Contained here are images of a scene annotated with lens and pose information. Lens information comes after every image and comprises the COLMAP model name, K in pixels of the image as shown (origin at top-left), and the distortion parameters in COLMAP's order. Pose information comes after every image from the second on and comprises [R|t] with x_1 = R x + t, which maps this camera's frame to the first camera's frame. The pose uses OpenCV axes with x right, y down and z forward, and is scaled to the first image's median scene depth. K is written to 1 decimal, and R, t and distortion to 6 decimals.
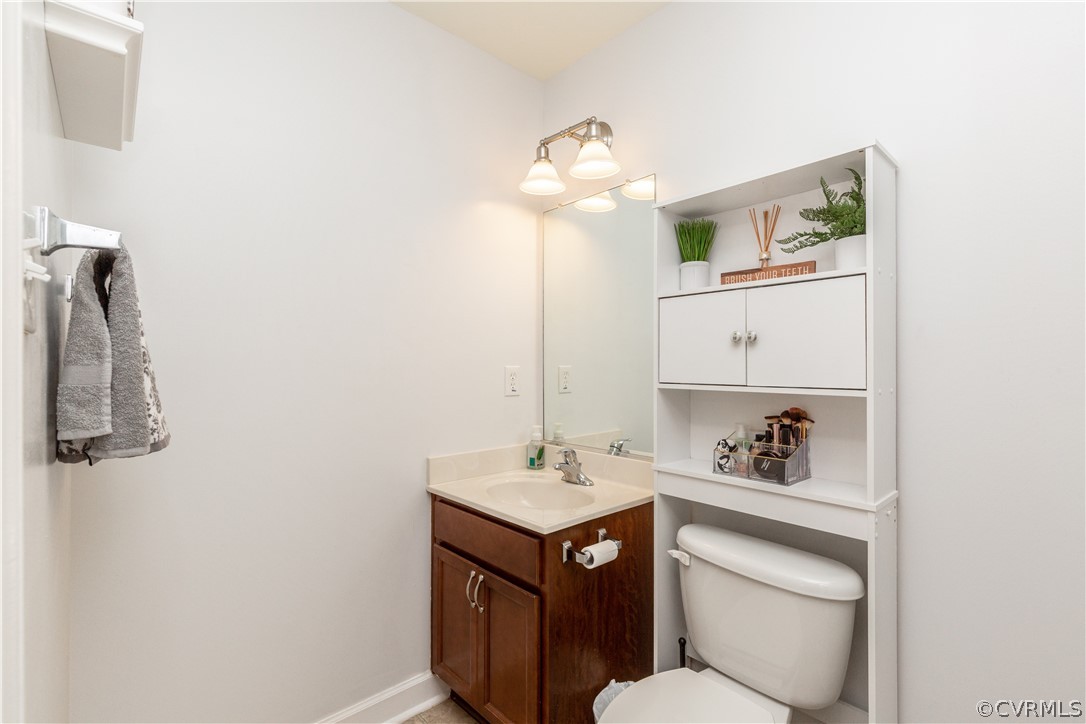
lens RADIAL K [[491.4, 0, 546.9], [0, 491.4, 362.6], [0, 0, 1]] dist [0.009391, -0.001790]
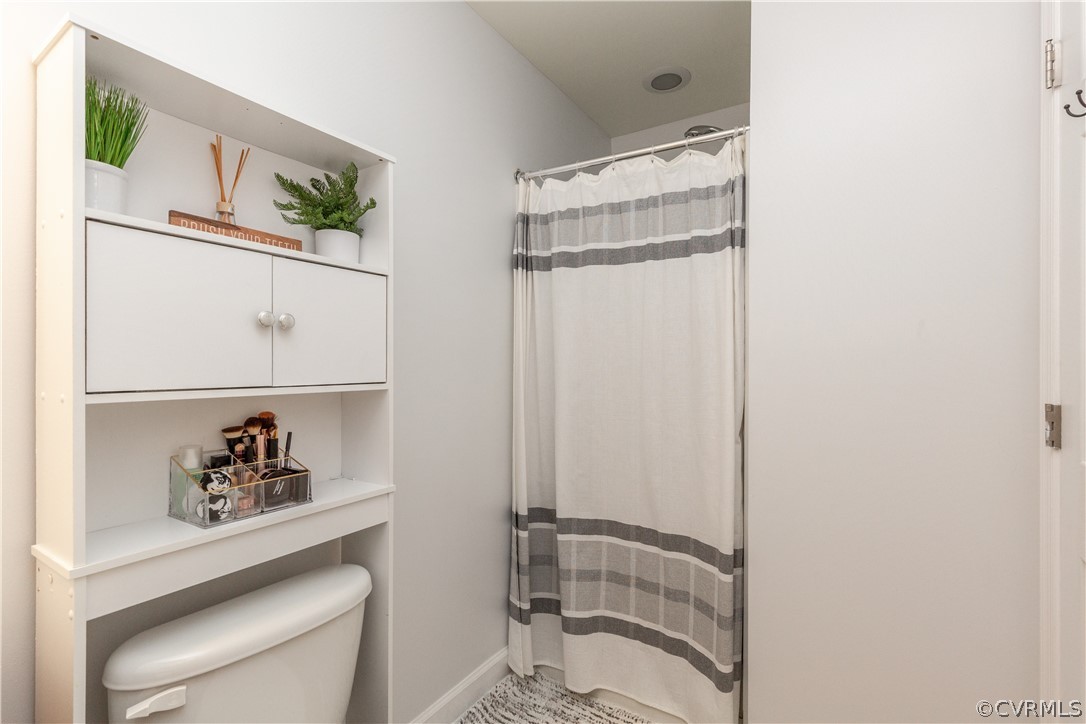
lens RADIAL K [[491.4, 0, 548.8], [0, 491.4, 365.6], [0, 0, 1]] dist [0.009391, -0.001790]
pose [[-0.265773, -0.005054, 0.964022, -0.412477], [-0.013704, 0.999905, 0.001464, 0.008989], [-0.963938, -0.012822, -0.265817, 0.798126]]
